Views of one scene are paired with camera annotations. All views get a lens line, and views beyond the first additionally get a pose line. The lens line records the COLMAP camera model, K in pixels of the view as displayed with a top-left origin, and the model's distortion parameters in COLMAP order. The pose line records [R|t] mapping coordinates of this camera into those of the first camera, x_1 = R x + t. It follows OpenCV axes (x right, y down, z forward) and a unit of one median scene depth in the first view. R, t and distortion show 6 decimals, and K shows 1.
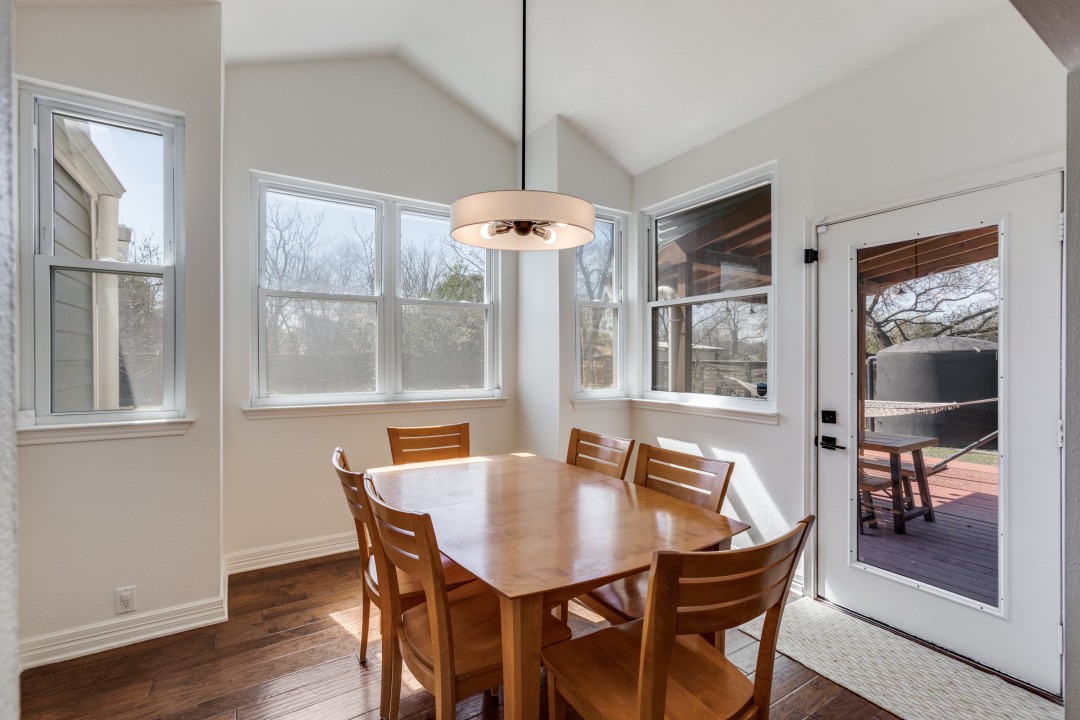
lens RADIAL K [[478.8, 0, 539.5], [0, 478.8, 356.9], [0, 0, 1]] dist [0.011872, 0.001217]
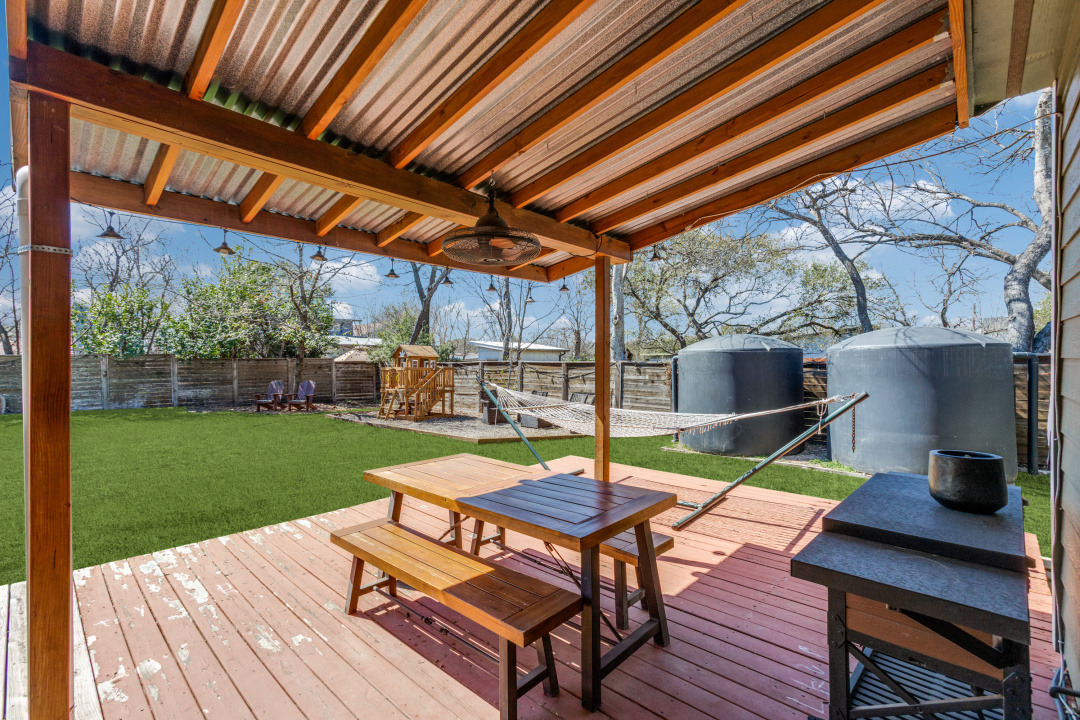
lens RADIAL K [[478.8, 0, 538.8], [0, 478.8, 361.4], [0, 0, 1]] dist [0.011872, 0.001217]
pose [[0.964763, -0.004584, 0.263079, 0.105466], [0.002626, 0.999966, 0.007790, 0.001084], [-0.263106, -0.006825, 0.964743, 0.100147]]
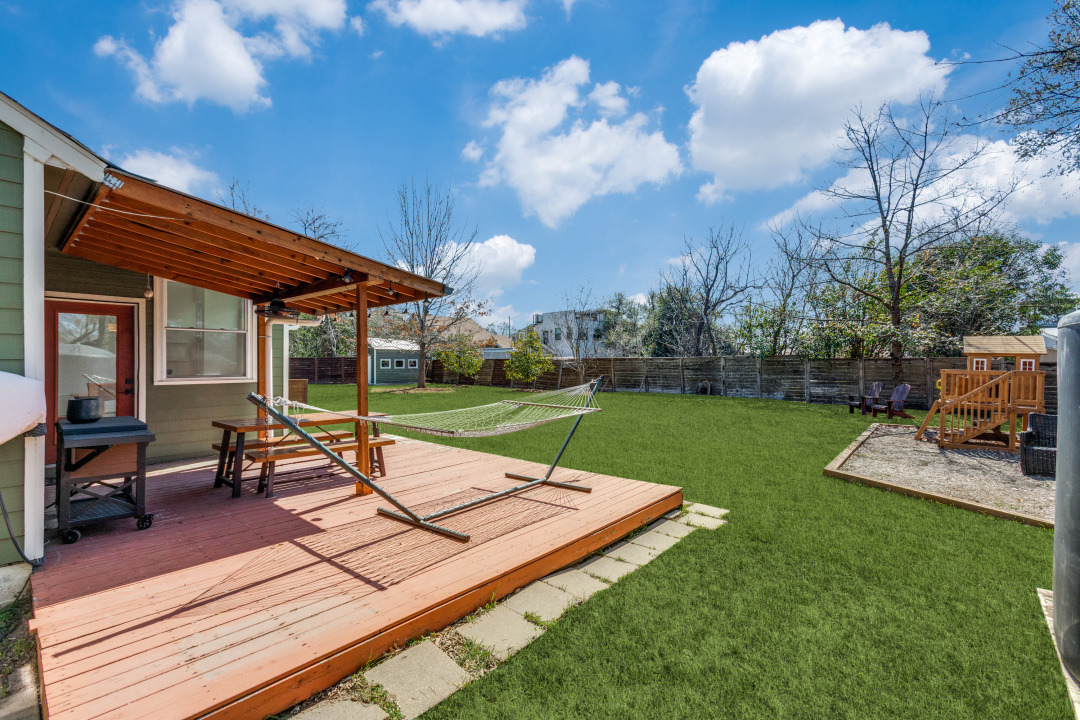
lens RADIAL K [[478.8, 0, 539.2], [0, 478.8, 361.2], [0, 0, 1]] dist [0.011872, 0.001217]
pose [[0.282022, -0.002171, -0.959406, 0.420533], [0.004191, 0.999991, -0.001031, 0.004042], [0.959399, -0.003730, 0.282028, 0.273344]]
